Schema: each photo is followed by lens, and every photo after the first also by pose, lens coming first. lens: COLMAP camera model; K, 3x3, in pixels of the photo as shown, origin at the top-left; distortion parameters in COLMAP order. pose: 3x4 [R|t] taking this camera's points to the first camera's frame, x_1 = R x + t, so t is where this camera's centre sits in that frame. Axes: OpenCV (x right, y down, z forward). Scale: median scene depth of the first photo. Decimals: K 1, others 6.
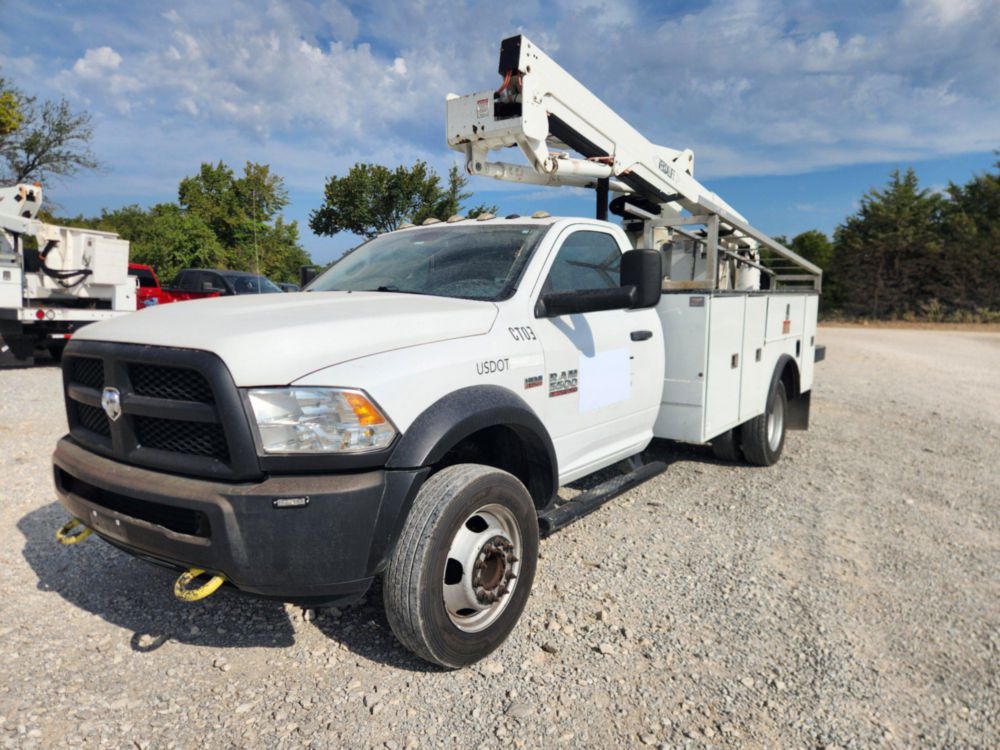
lens RADIAL K [[673.6, 0, 494.5], [0, 673.6, 372.5], [0, 0, 1]] dist [0.068122, -0.059892]
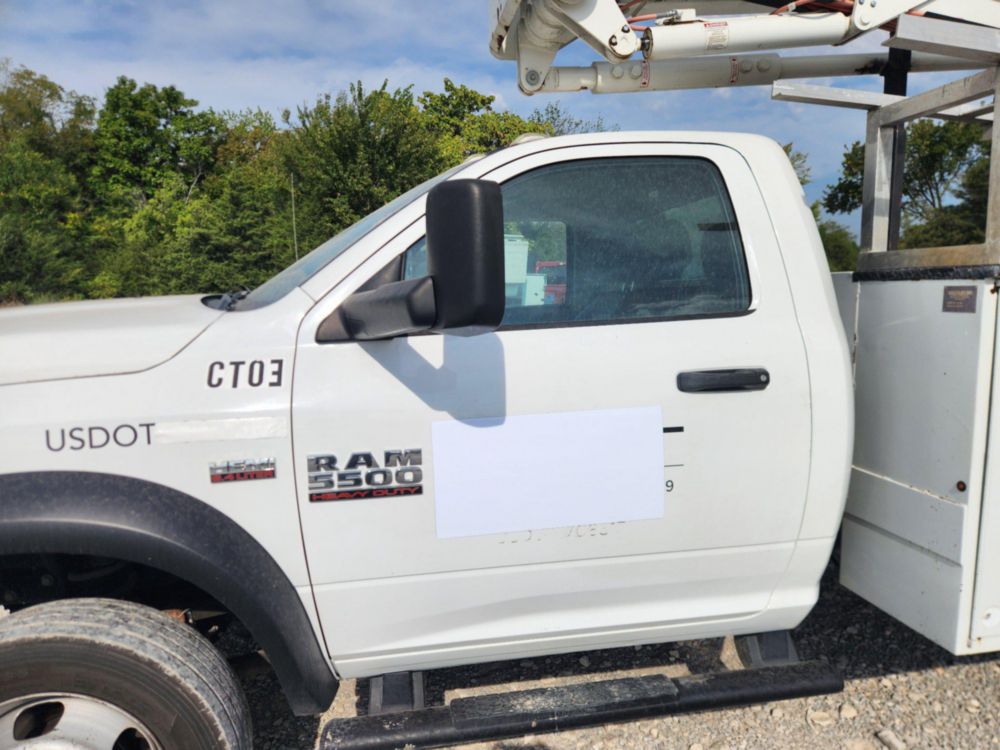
lens RADIAL K [[673.6, 0, 496.1], [0, 673.6, 382.3], [0, 0, 1]] dist [0.068122, -0.059892]
pose [[0.720436, 0.073430, -0.689624, 0.165805], [-0.053803, 0.997300, 0.049984, -0.026929], [0.691432, 0.001093, 0.722441, 0.230885]]
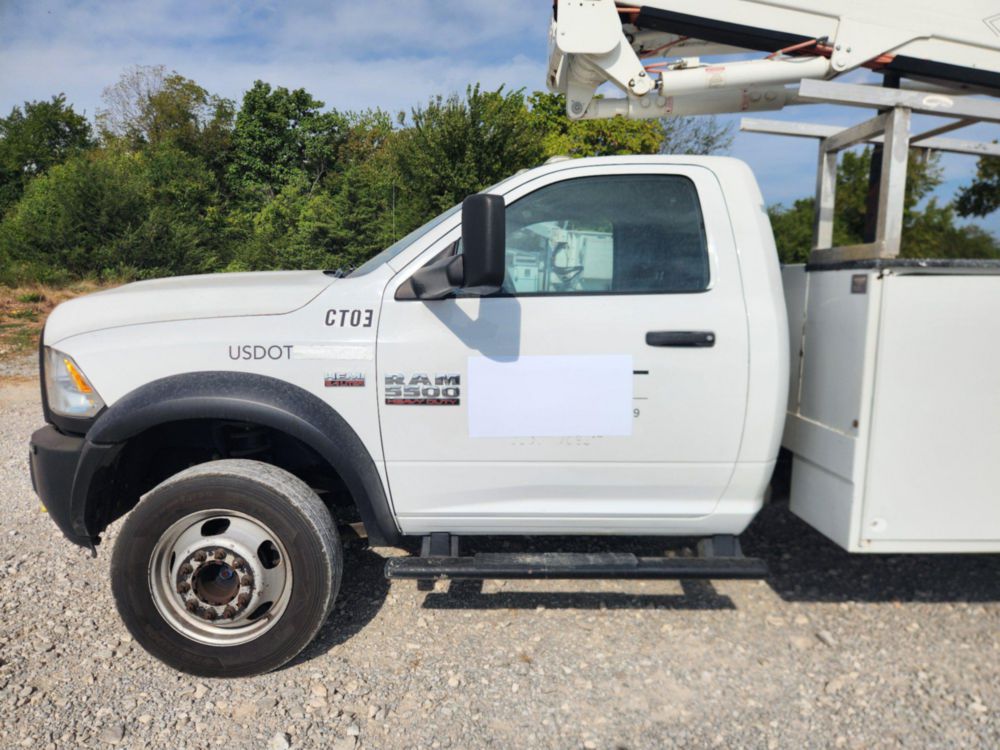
lens RADIAL K [[673.6, 0, 496.9], [0, 673.6, 385.4], [0, 0, 1]] dist [0.068122, -0.059892]
pose [[0.609655, 0.113489, -0.784501, 0.238806], [-0.096674, 0.992955, 0.068517, -0.015511], [0.786750, 0.034070, 0.616331, 0.198381]]
